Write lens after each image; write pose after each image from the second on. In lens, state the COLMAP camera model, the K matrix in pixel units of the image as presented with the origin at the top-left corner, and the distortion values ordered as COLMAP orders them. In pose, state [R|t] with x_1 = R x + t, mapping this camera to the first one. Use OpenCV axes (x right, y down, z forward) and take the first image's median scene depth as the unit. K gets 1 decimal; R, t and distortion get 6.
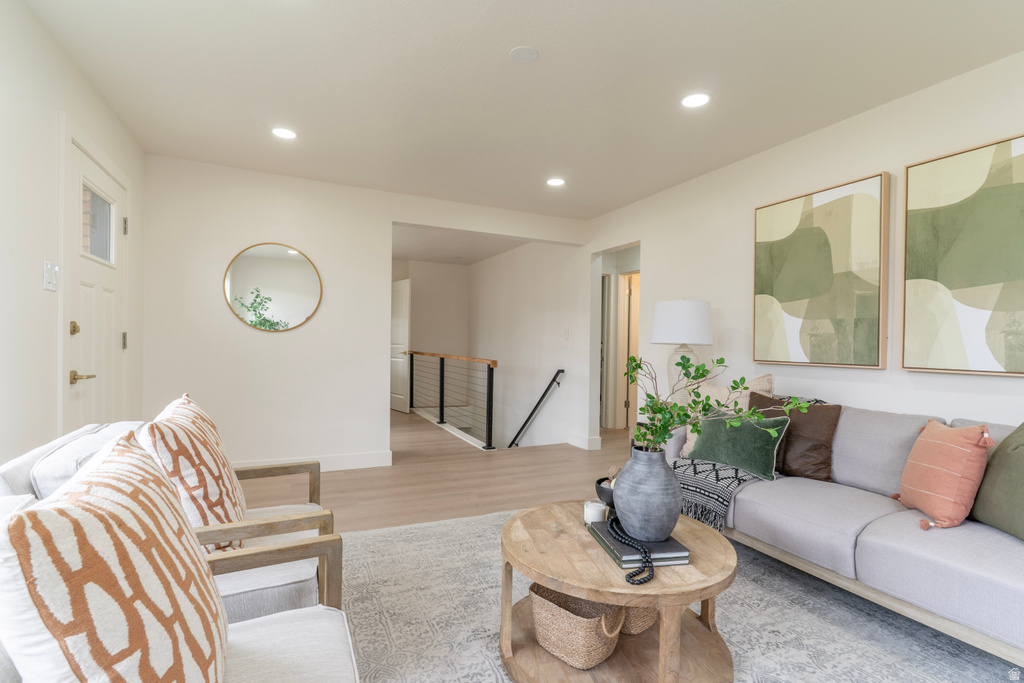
lens RADIAL K [[492.8, 0, 514.9], [0, 492.8, 355.4], [0, 0, 1]] dist [-0.000864, 0.000231]
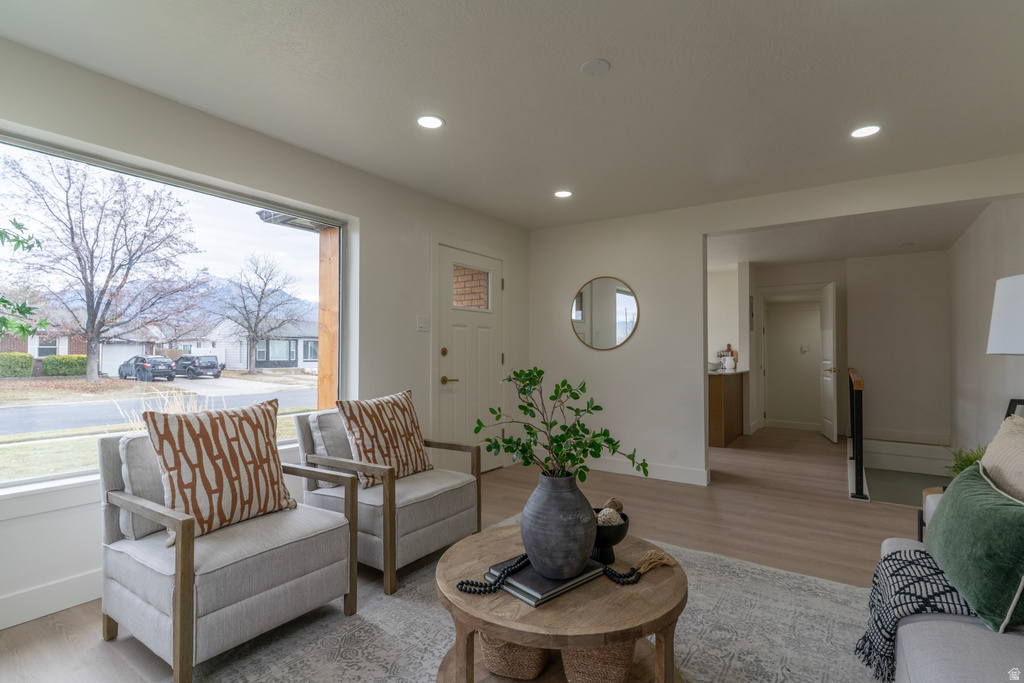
lens RADIAL K [[492.8, 0, 514.9], [0, 492.8, 355.4], [0, 0, 1]] dist [-0.000864, 0.000231]
pose [[0.506448, -0.016301, -0.862117, 0.695864], [-0.014345, 0.999524, -0.027326, 0.001648], [0.862151, 0.026206, 0.505973, 0.328337]]
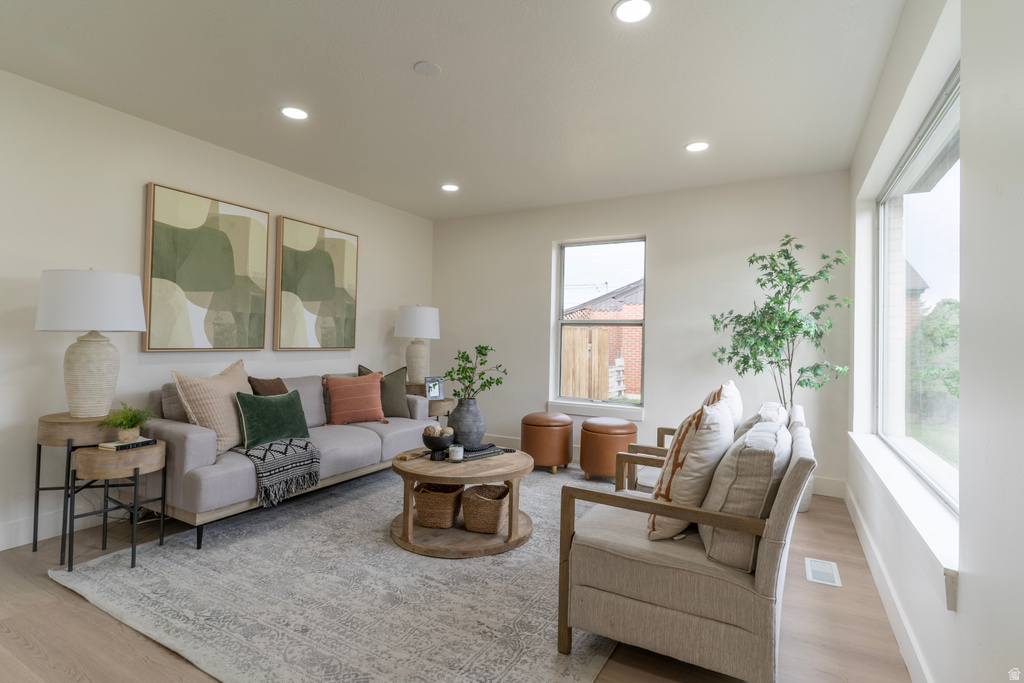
lens RADIAL K [[501.2, 0, 511.4], [0, 501.2, 344.6], [0, 0, 1]] dist [0.000910, -0.000889]
pose [[-0.589117, -0.028159, 0.807557, -0.869549], [-0.001714, 0.999434, 0.033599, -0.040033], [-0.808046, 0.018409, -0.588832, 1.327665]]
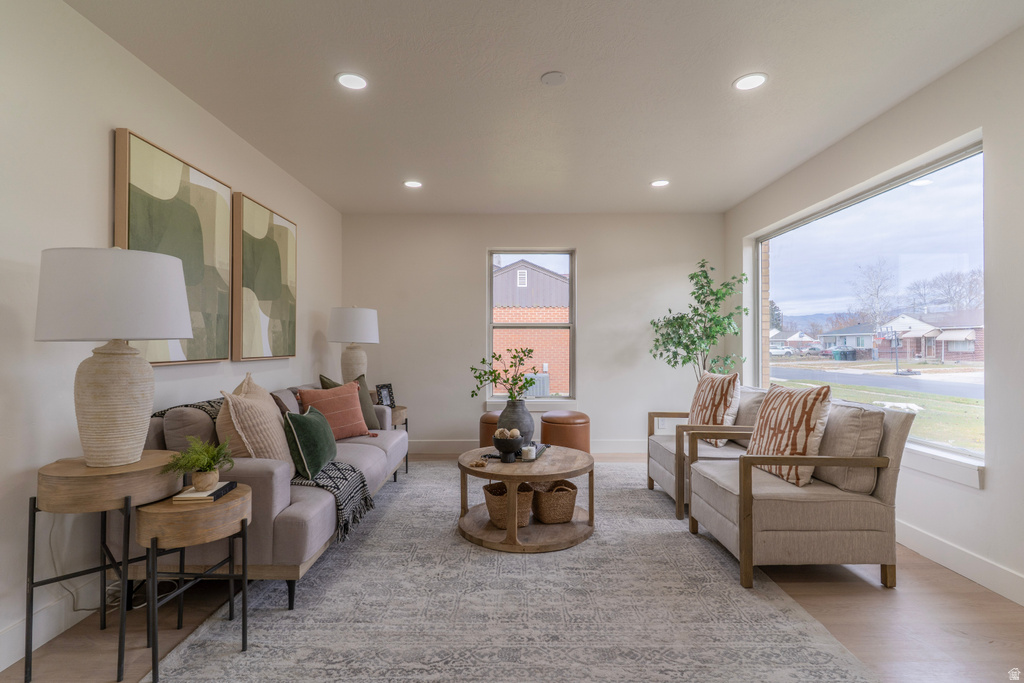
lens RADIAL K [[492.8, 0, 514.9], [0, 492.8, 355.4], [0, 0, 1]] dist [-0.000864, 0.000231]
pose [[-0.908598, -0.018368, 0.417269, -0.330502], [0.003724, 0.998637, 0.052069, -0.043800], [-0.417656, 0.048864, -0.907290, 1.817764]]
